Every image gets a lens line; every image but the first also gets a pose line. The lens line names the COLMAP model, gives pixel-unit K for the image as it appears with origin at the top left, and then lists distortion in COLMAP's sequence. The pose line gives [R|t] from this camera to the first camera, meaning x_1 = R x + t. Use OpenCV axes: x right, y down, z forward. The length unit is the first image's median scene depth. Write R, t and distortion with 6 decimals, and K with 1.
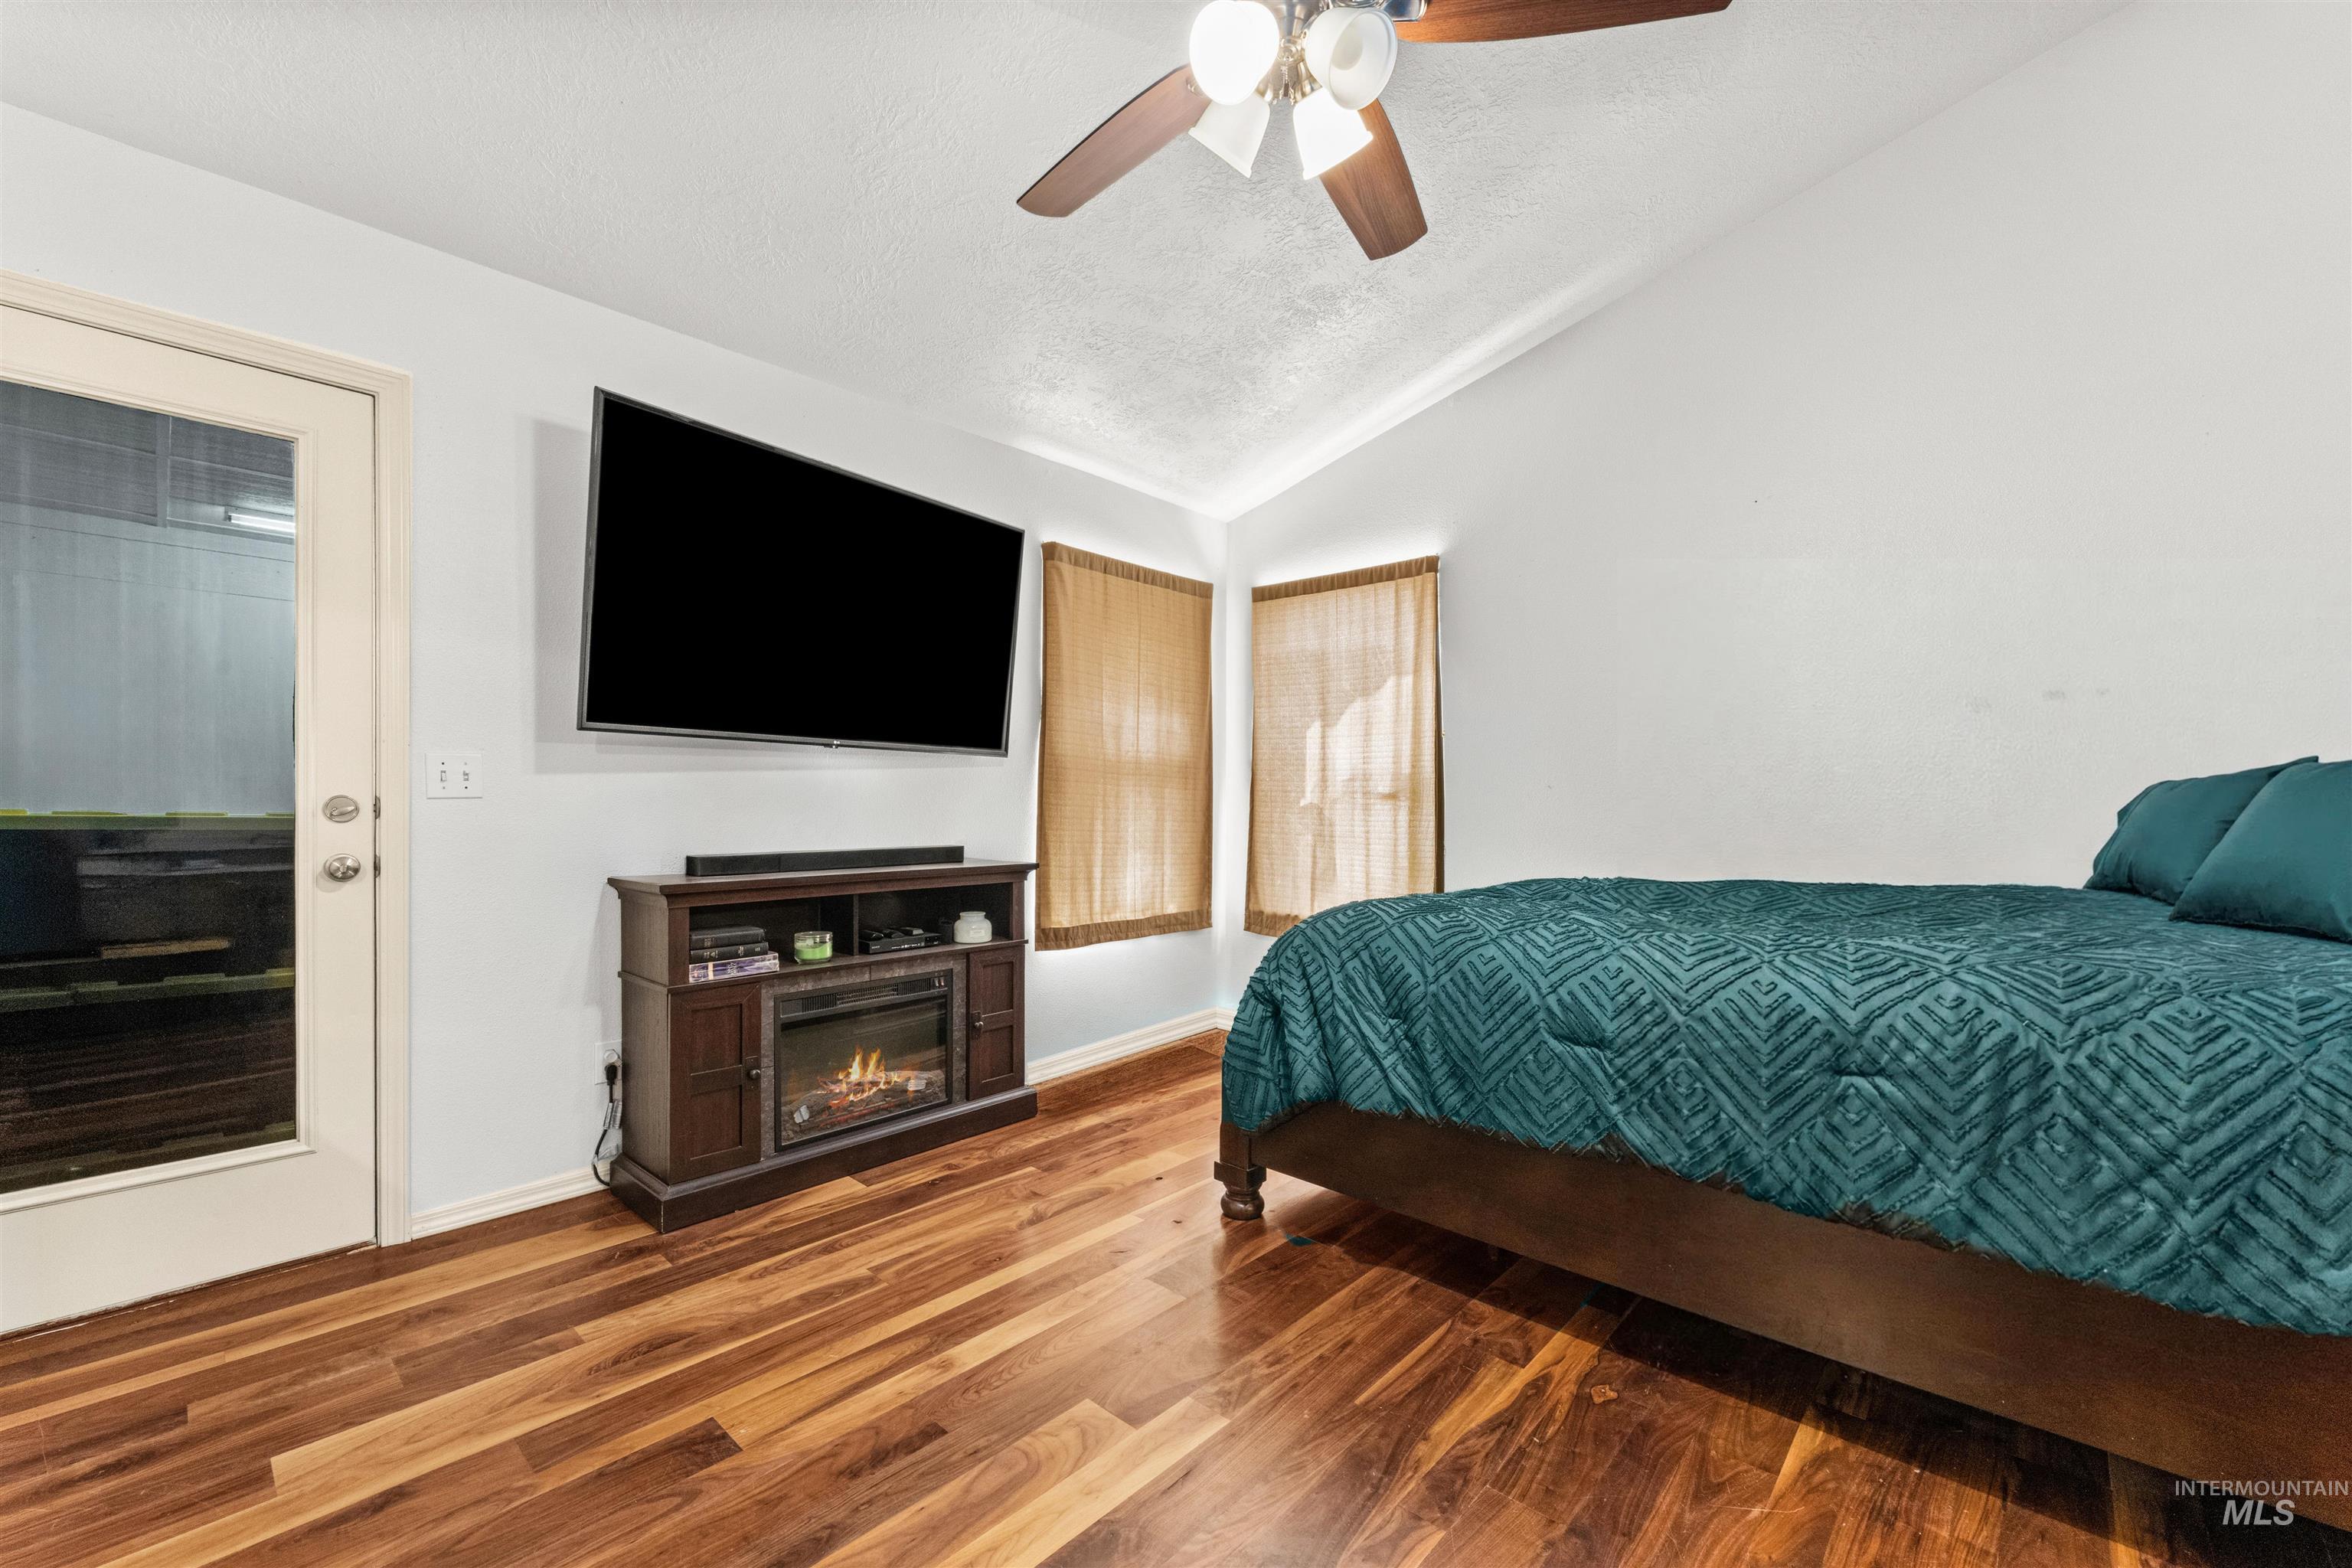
lens RADIAL K [[988.5, 0, 1172.5], [0, 988.5, 802.9], [0, 0, 1]] dist [0.000210, -0.000186]
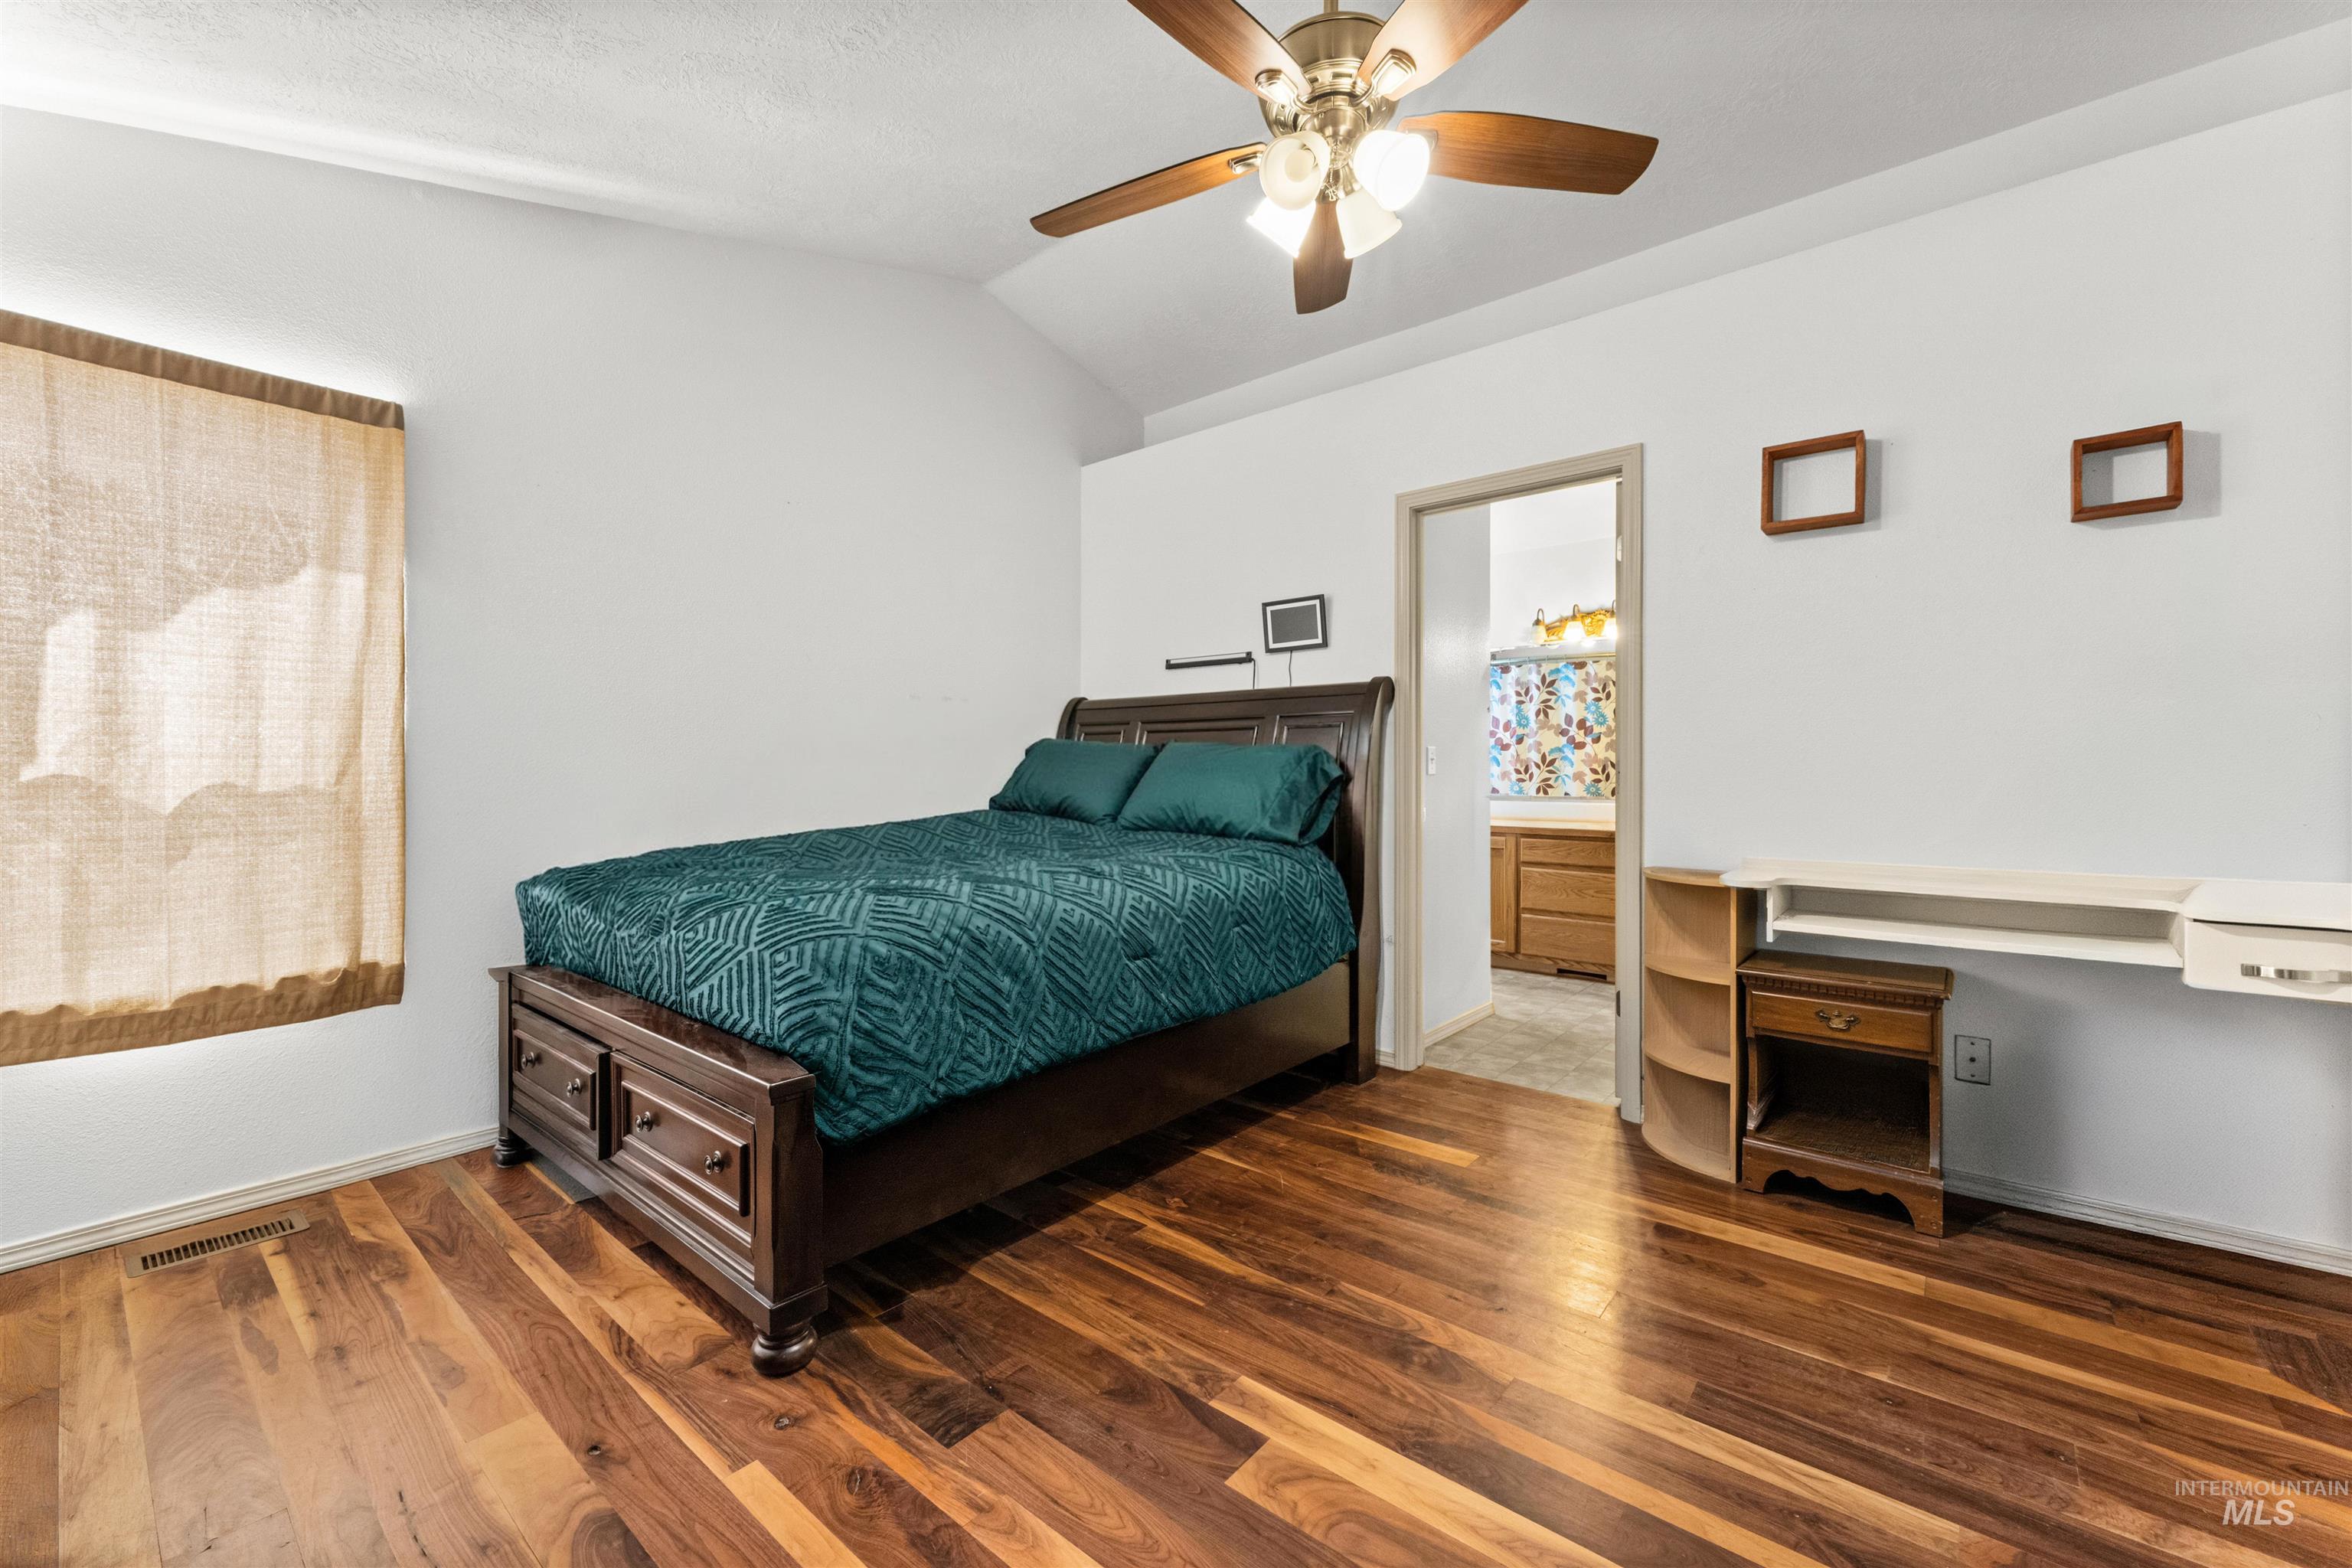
lens RADIAL K [[958.3, 0, 1169.5], [0, 958.3, 775.8], [0, 0, 1]] dist [0.000946, -0.000398]
pose [[-0.082074, -0.001890, 0.996624, -0.786765], [0.001099, 0.999997, 0.001987, 0.000521], [-0.996626, 0.001259, -0.082072, 0.984837]]
